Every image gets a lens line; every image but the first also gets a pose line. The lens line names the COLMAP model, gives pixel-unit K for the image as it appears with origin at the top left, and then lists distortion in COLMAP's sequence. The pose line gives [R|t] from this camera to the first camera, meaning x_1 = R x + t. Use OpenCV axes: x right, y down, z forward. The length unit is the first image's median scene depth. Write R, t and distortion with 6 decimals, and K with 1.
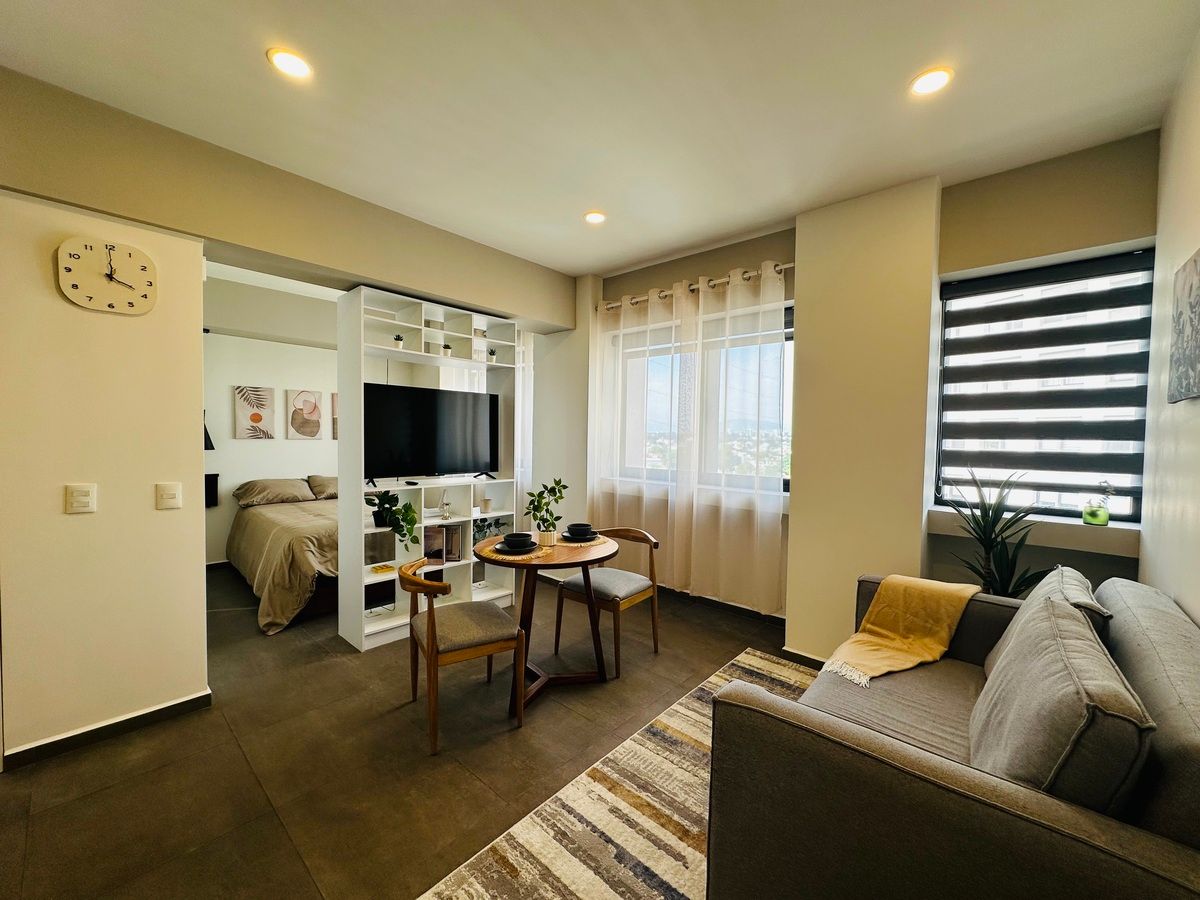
lens RADIAL K [[477.9, 0, 599.2], [0, 477.9, 451.7], [0, 0, 1]] dist [-0.001411, 0.000432]
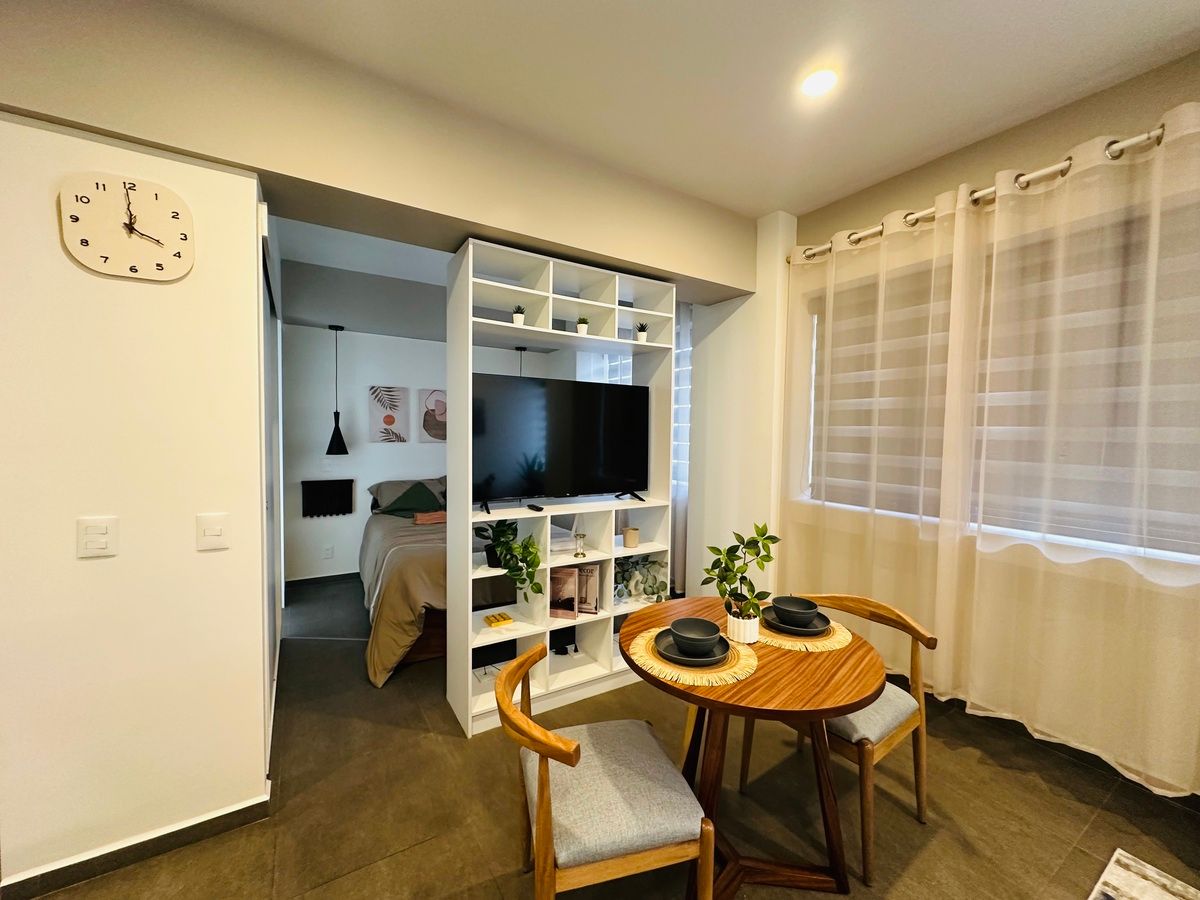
lens RADIAL K [[477.9, 0, 600.0], [0, 477.9, 451.1], [0, 0, 1]] dist [-0.001411, 0.000432]
pose [[0.961273, 0.010031, -0.275416, -0.106262], [-0.009065, 0.999947, 0.004782, -0.030122], [0.275450, -0.002100, 0.961313, 0.360680]]
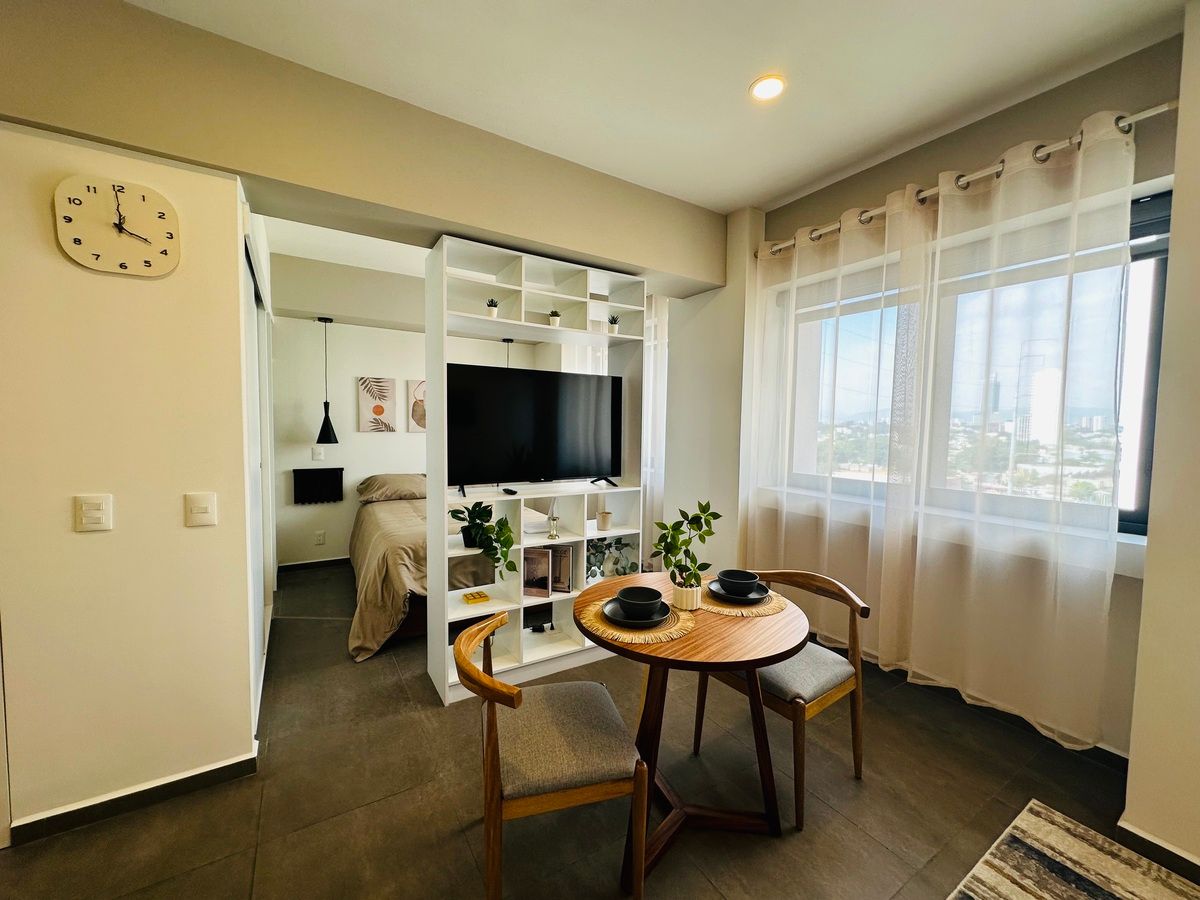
lens RADIAL K [[477.9, 0, 599.6], [0, 477.9, 451.1], [0, 0, 1]] dist [-0.001411, 0.000432]
pose [[0.961835, 0.014729, -0.273234, -0.044568], [-0.009568, 0.999750, 0.020214, -0.020045], [0.273464, -0.016828, 0.961735, 0.330569]]
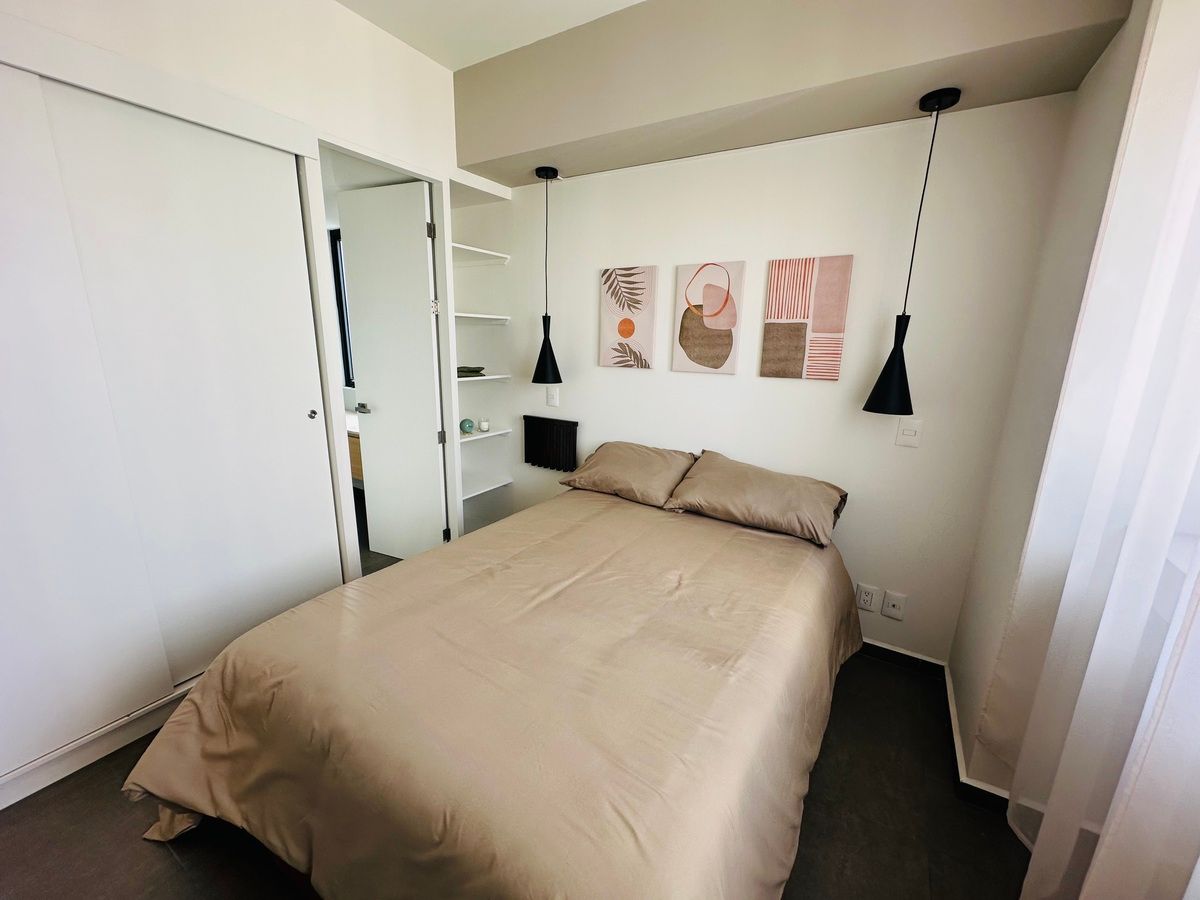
lens RADIAL K [[477.9, 0, 599.7], [0, 477.9, 453.1], [0, 0, 1]] dist [-0.001411, 0.000432]
pose [[0.185086, 0.223637, -0.956938, -0.302149], [-0.053751, 0.974608, 0.217371, -0.082506], [0.981251, 0.011204, 0.192407, 1.465739]]
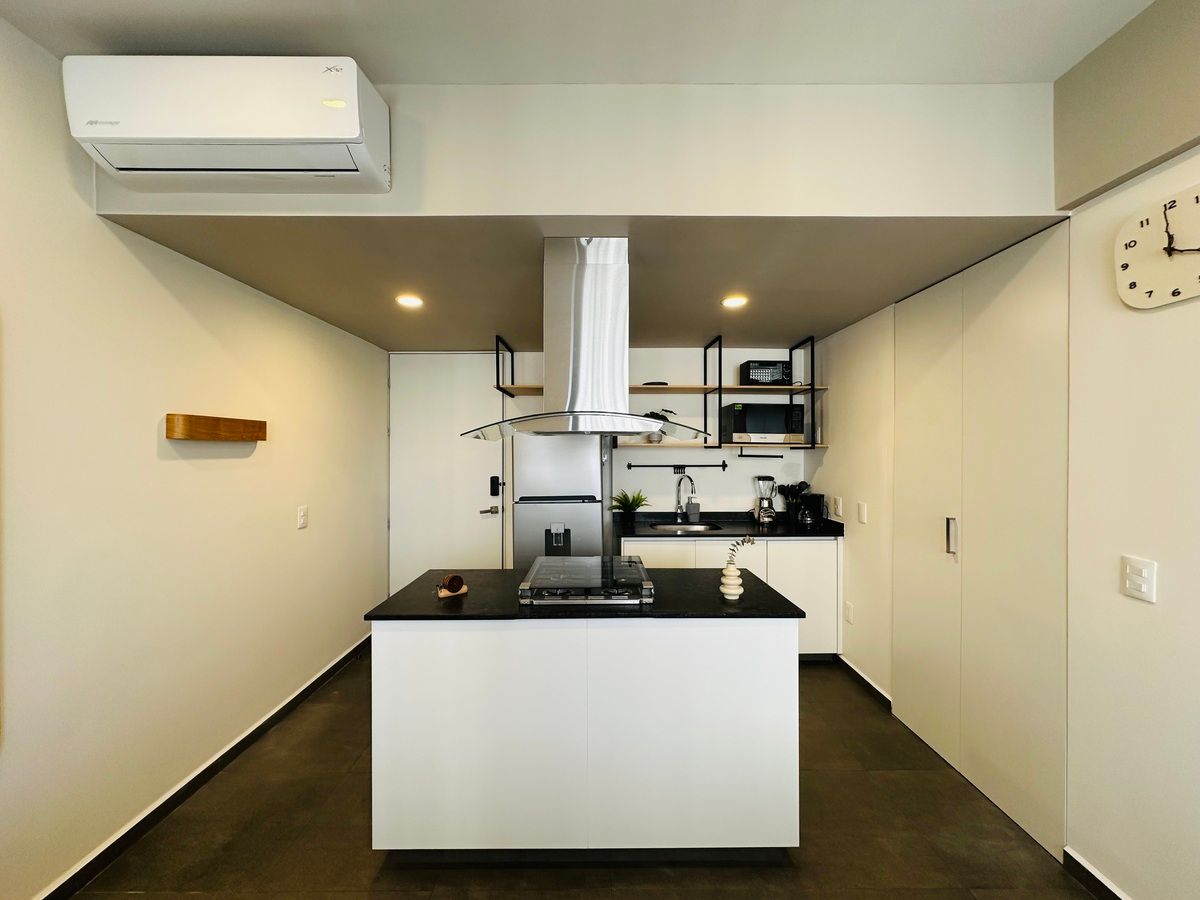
lens RADIAL K [[477.9, 0, 598.4], [0, 477.9, 451.2], [0, 0, 1]] dist [-0.001411, 0.000432]
pose [[-0.743840, -0.013932, -0.668213, -0.005513], [-0.034122, 0.999271, 0.017149, -0.053532], [0.667486, 0.035557, -0.743772, 0.692930]]
